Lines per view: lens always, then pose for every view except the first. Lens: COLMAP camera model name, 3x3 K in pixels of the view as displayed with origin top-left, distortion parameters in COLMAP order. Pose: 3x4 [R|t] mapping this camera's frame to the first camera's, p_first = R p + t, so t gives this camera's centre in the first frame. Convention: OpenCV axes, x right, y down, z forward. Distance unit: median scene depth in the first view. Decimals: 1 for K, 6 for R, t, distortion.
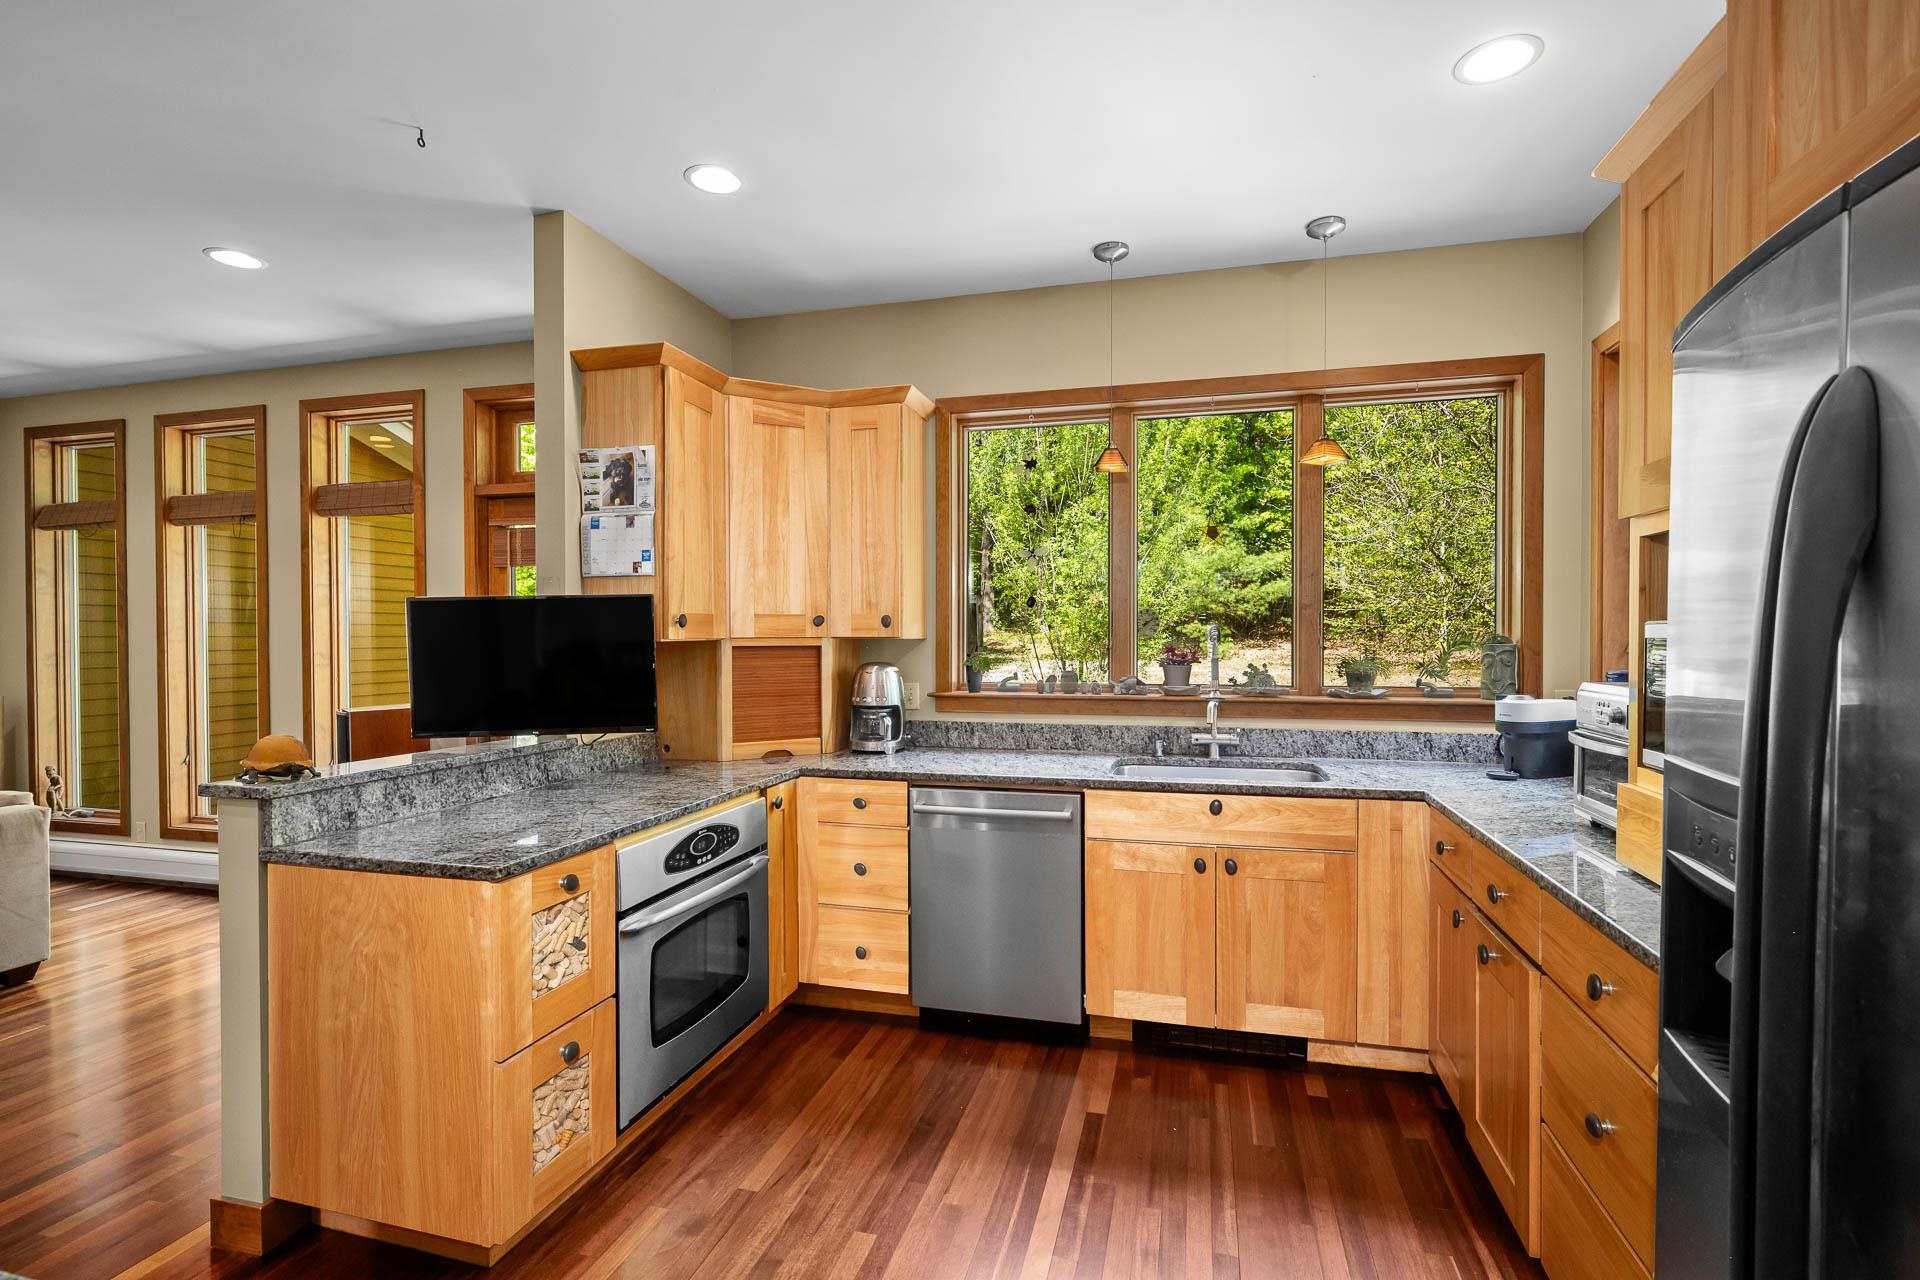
lens RADIAL K [[882.6, 0, 958.5], [0, 882.6, 637.9], [0, 0, 1]] dist [-0.000695, 0.000000]
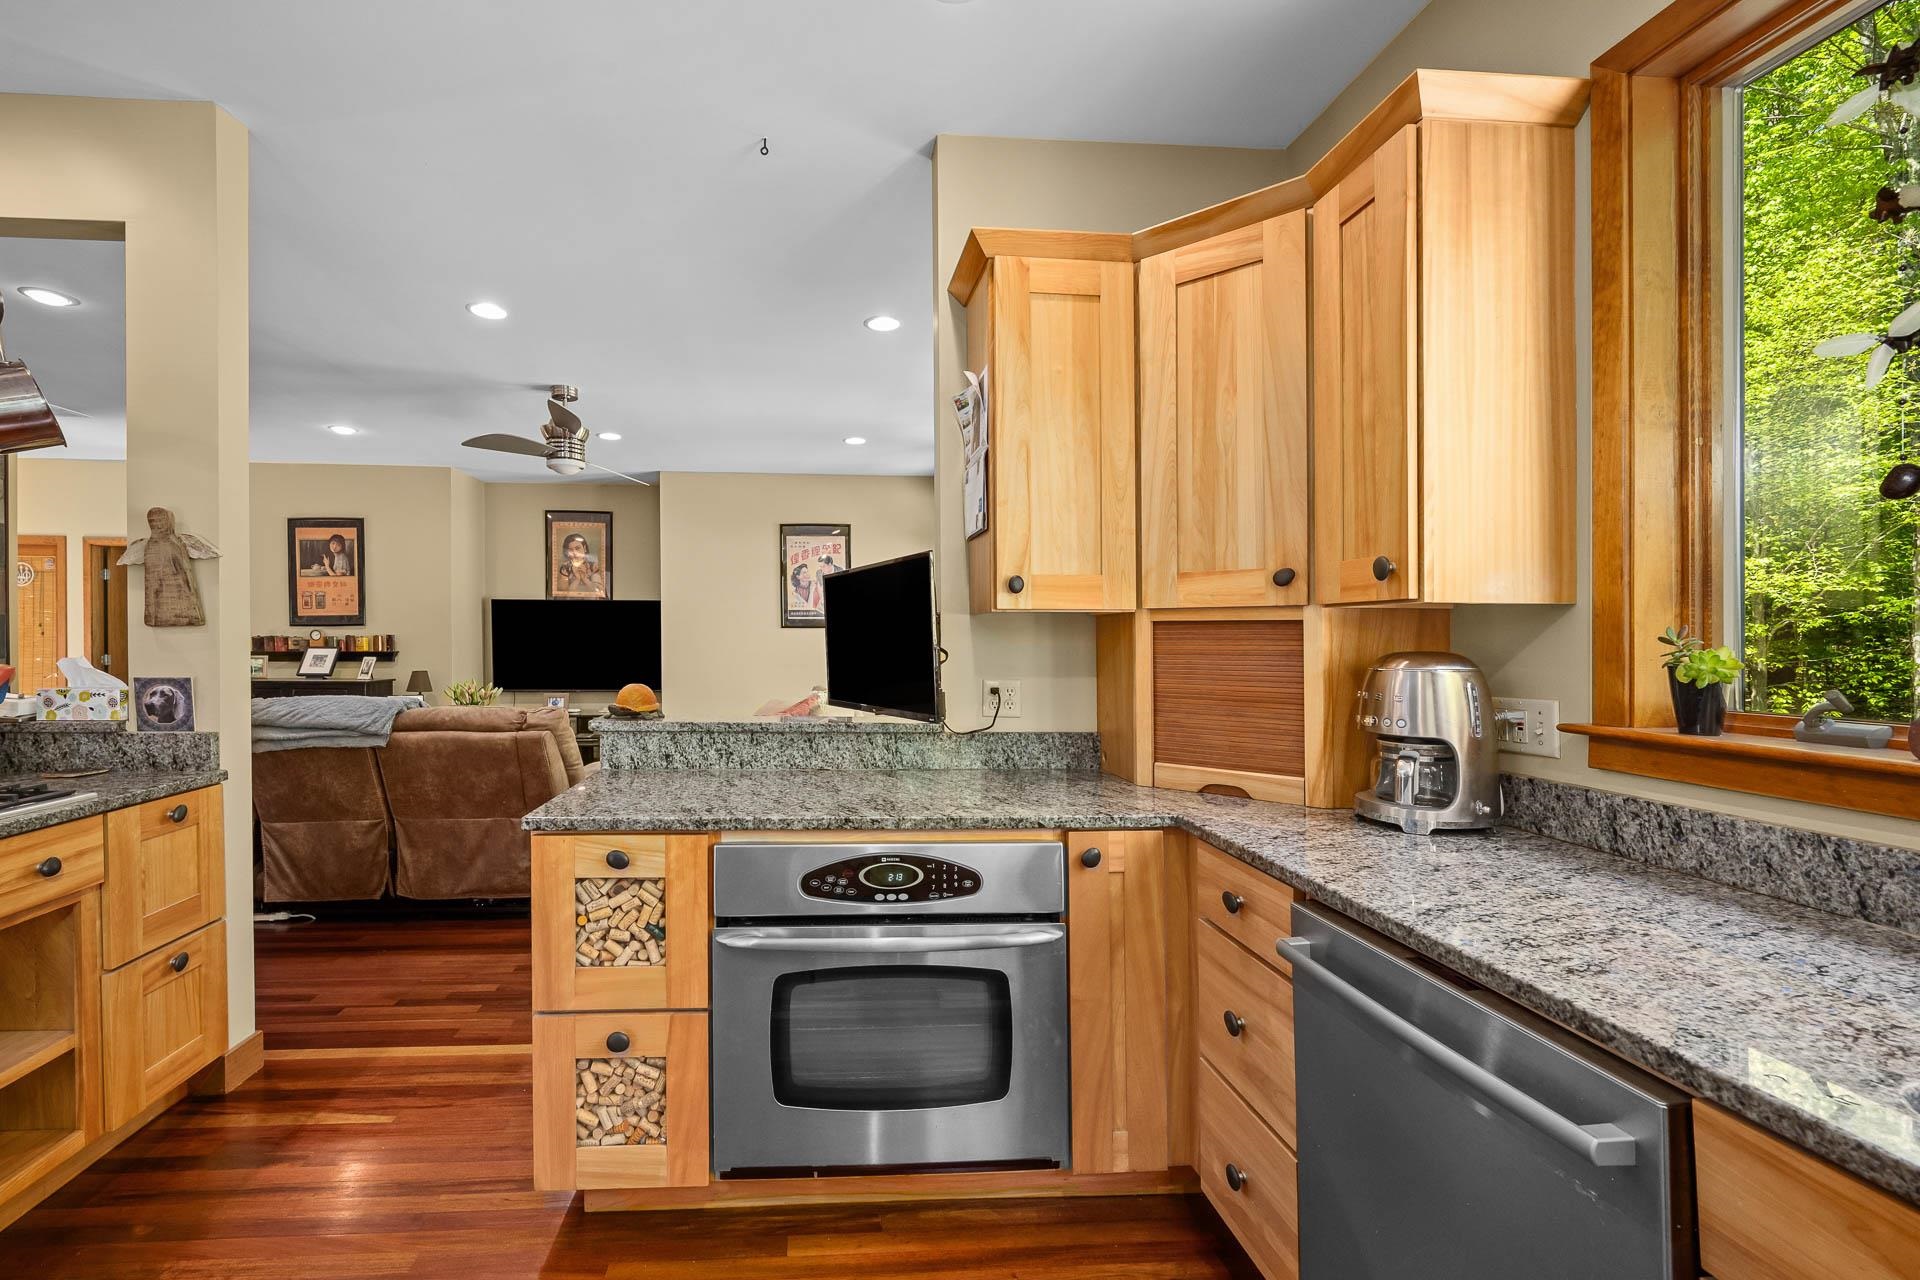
lens RADIAL K [[808.3, 0, 959.4], [0, 808.3, 642.4], [0, 0, 1]] dist [-0.004332, -0.000174]
pose [[0.327271, 0.005113, -0.944917, 0.321283], [-0.012105, 0.999926, 0.001218, 0.029807], [0.944853, 0.011039, 0.327309, 0.714087]]
